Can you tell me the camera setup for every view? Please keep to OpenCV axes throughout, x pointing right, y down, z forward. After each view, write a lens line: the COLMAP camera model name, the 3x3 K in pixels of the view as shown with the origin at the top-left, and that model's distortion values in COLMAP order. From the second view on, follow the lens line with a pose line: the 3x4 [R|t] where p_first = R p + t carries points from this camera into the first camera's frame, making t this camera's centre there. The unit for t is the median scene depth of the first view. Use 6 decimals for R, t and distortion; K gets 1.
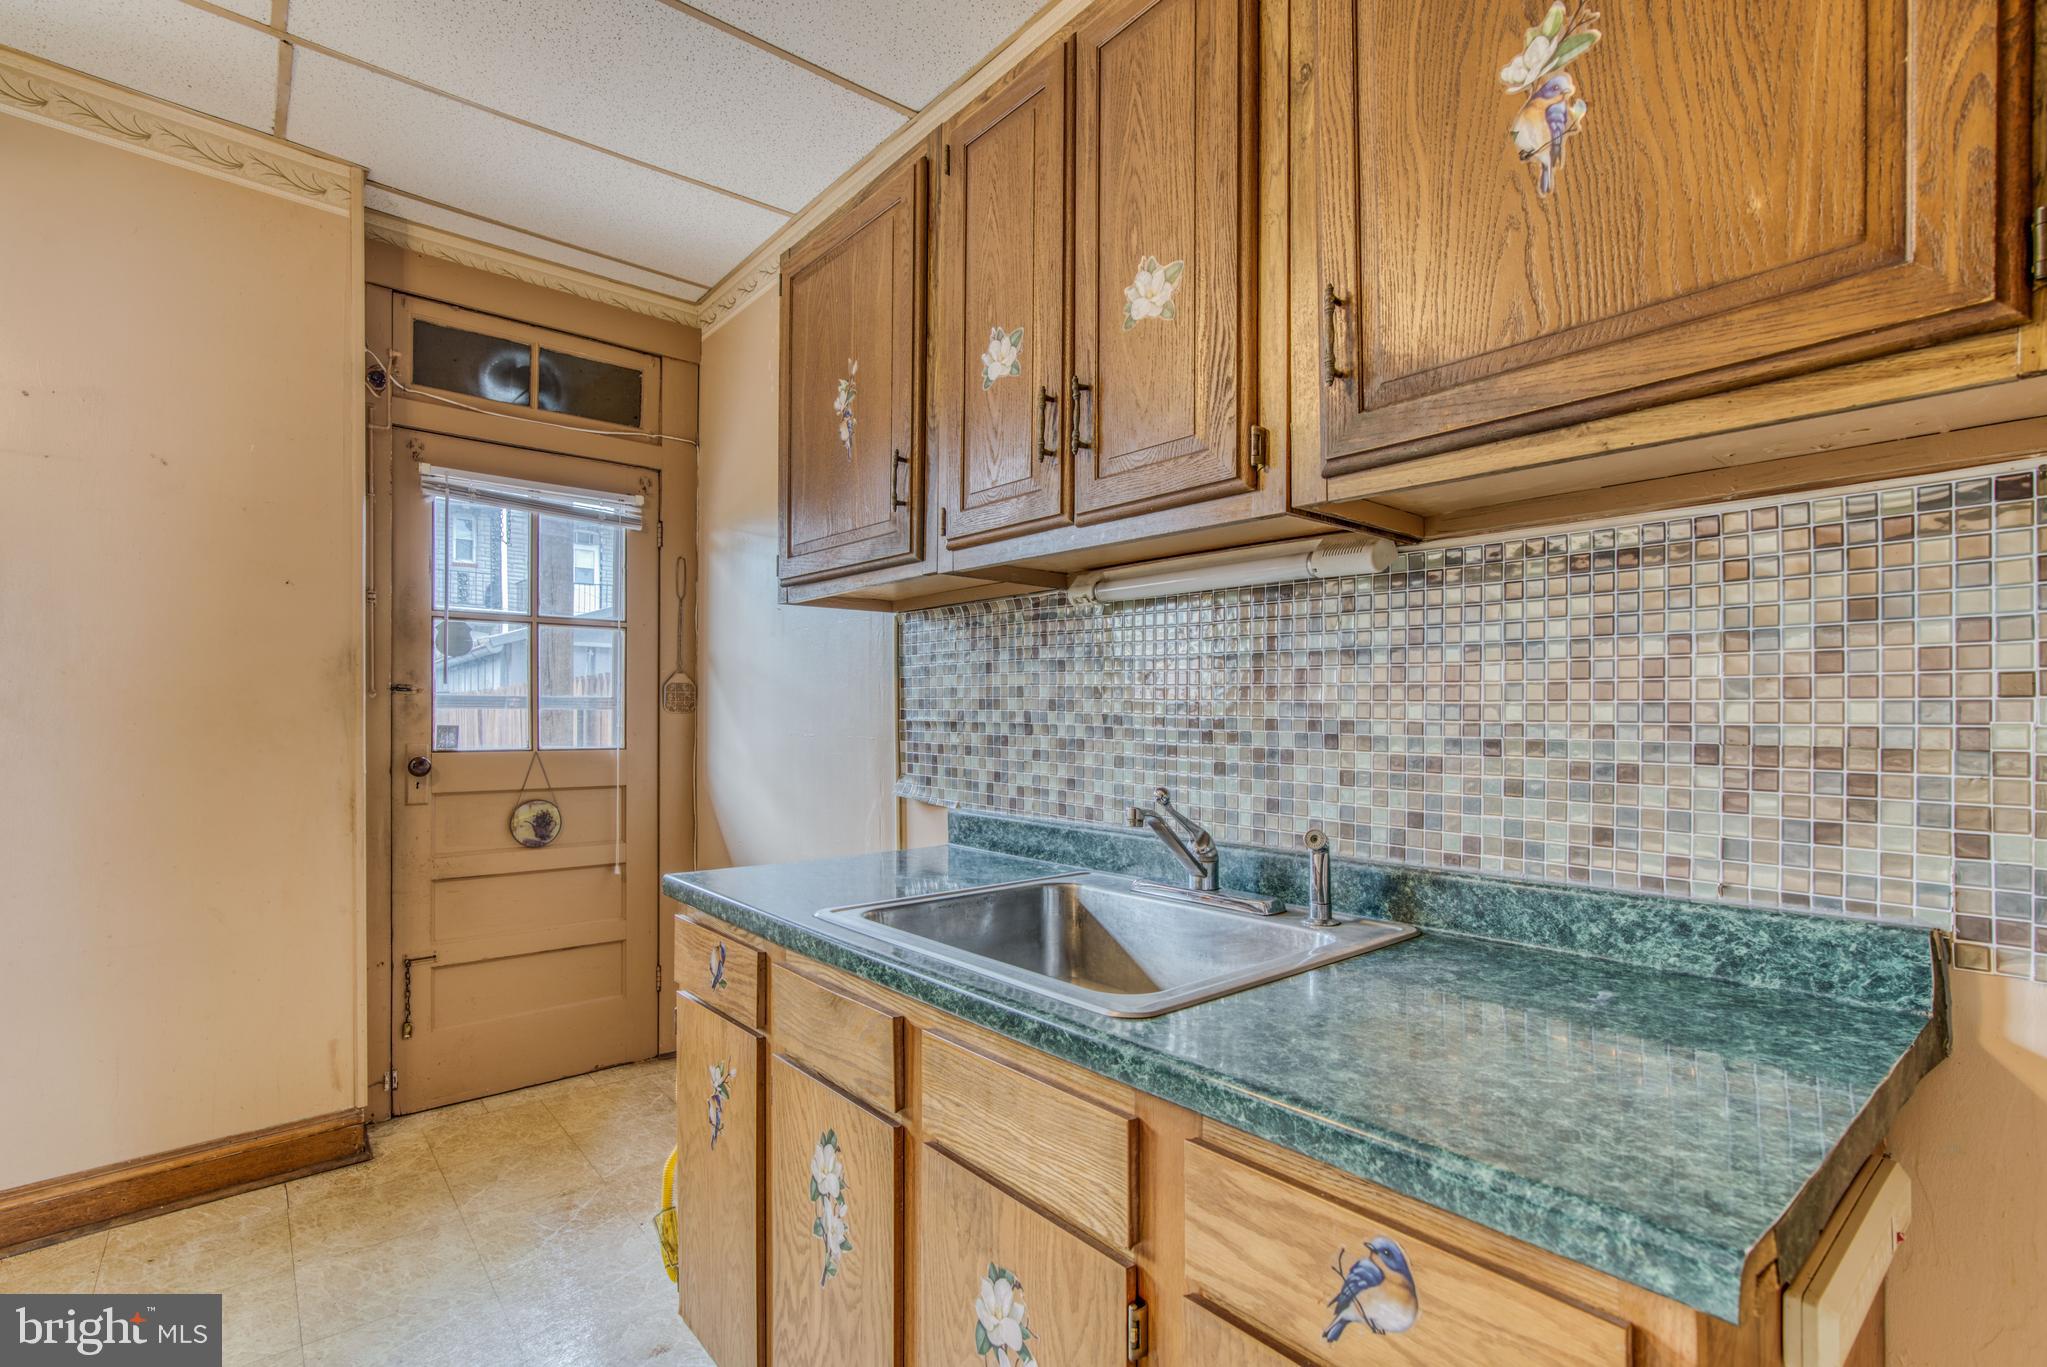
lens RADIAL K [[919.7, 0, 1005.7], [0, 919.7, 689.4], [0, 0, 1]] dist [-0.010374, 0.012823]
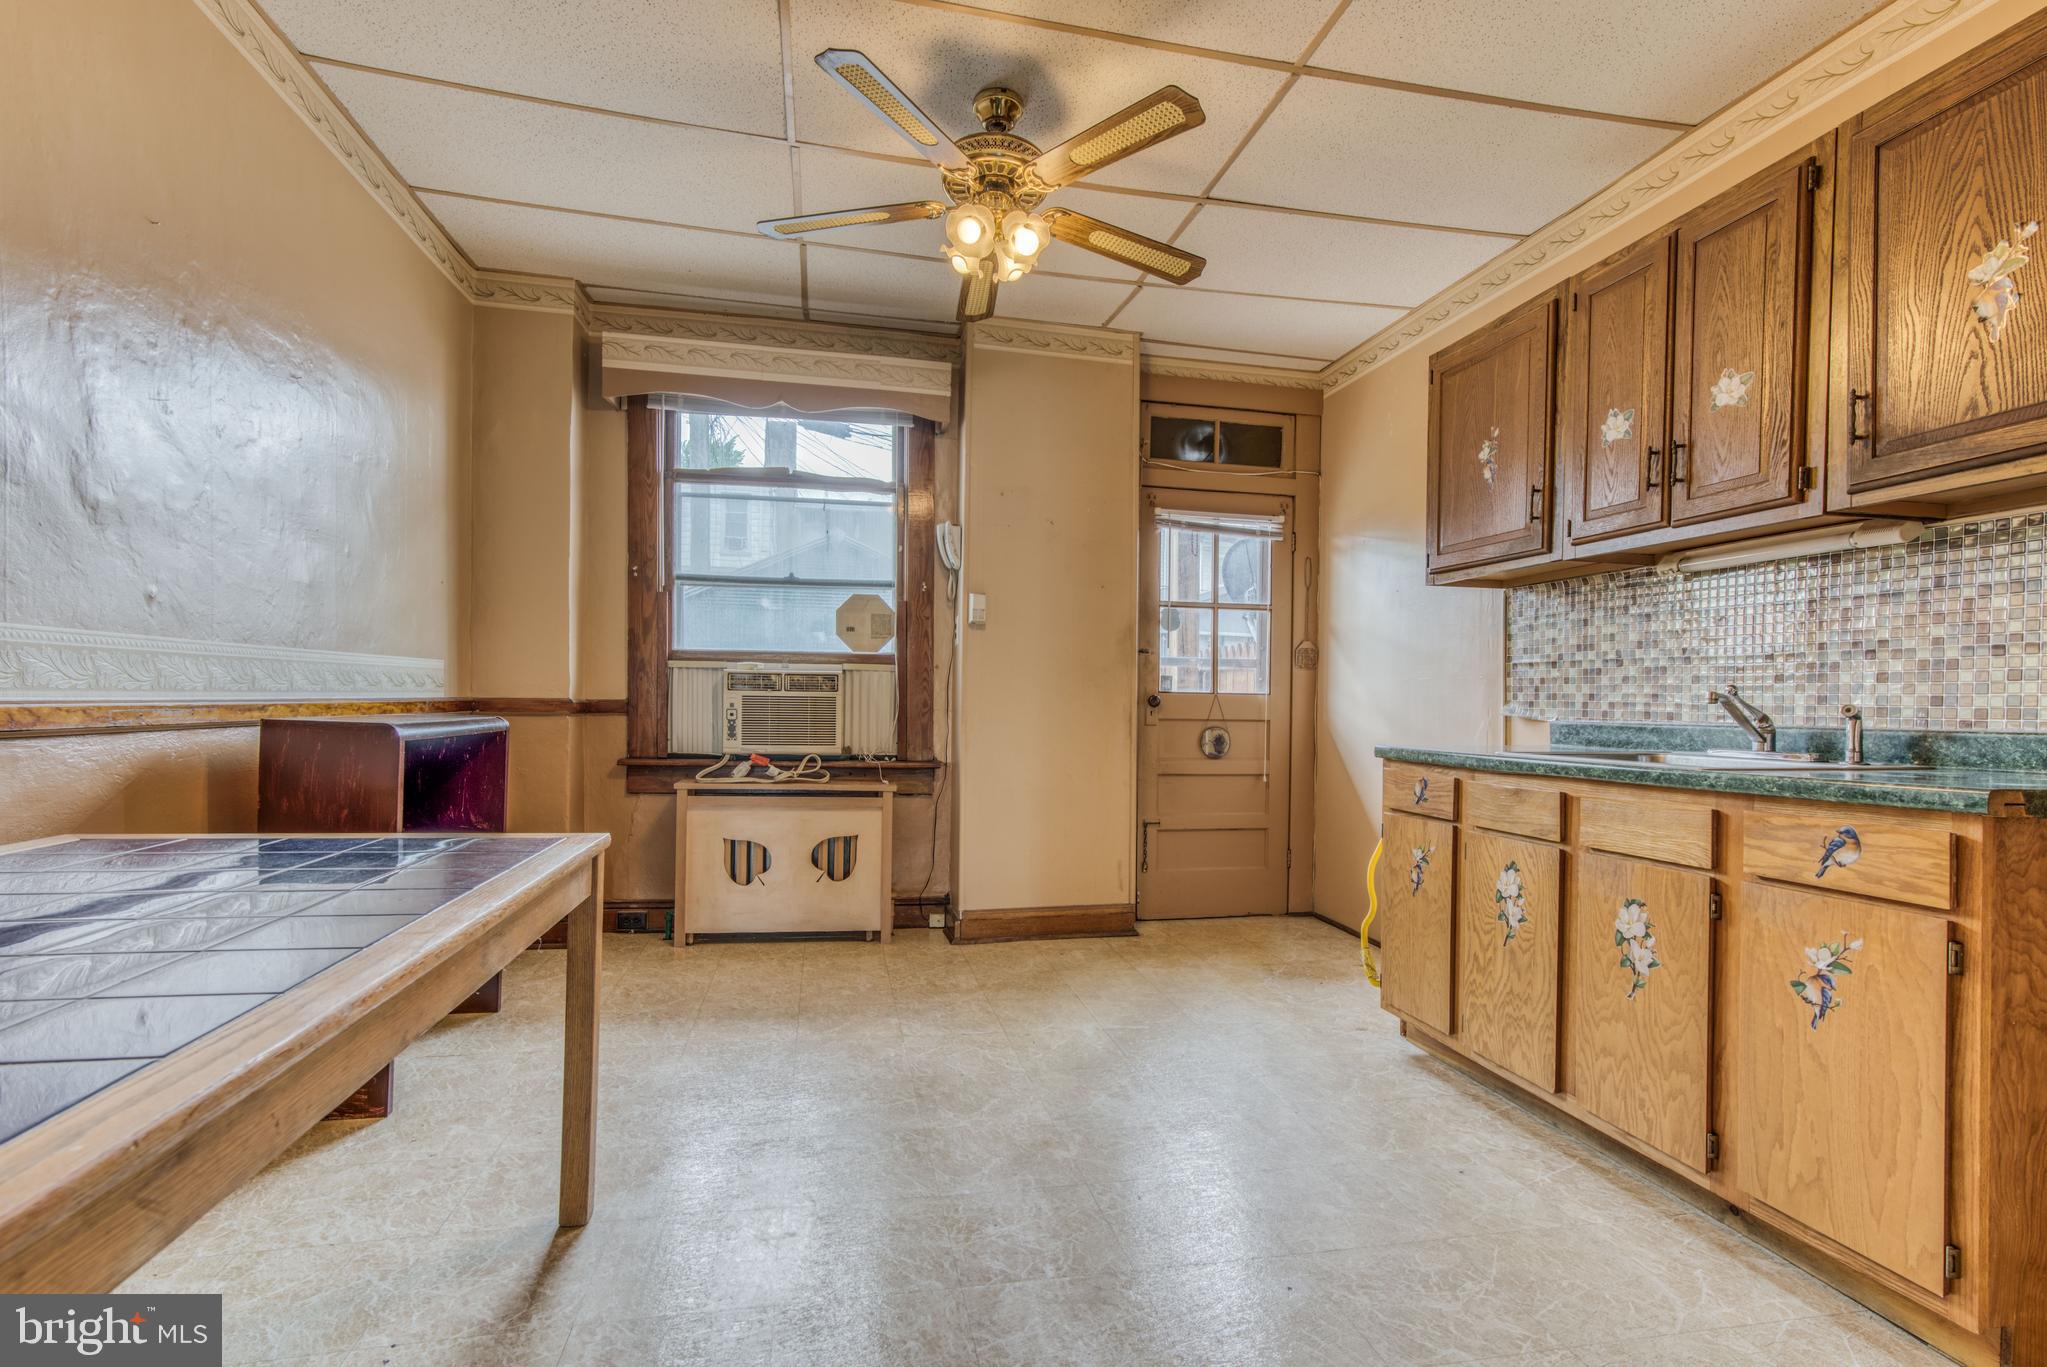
lens RADIAL K [[919.7, 0, 1044.0], [0, 919.7, 704.1], [0, 0, 1]] dist [-0.010374, 0.012823]
pose [[0.891007, 0.010064, -0.453878, -0.168927], [0.001501, 0.999683, 0.025114, 0.094919], [0.453988, -0.023058, 0.890710, -0.952883]]
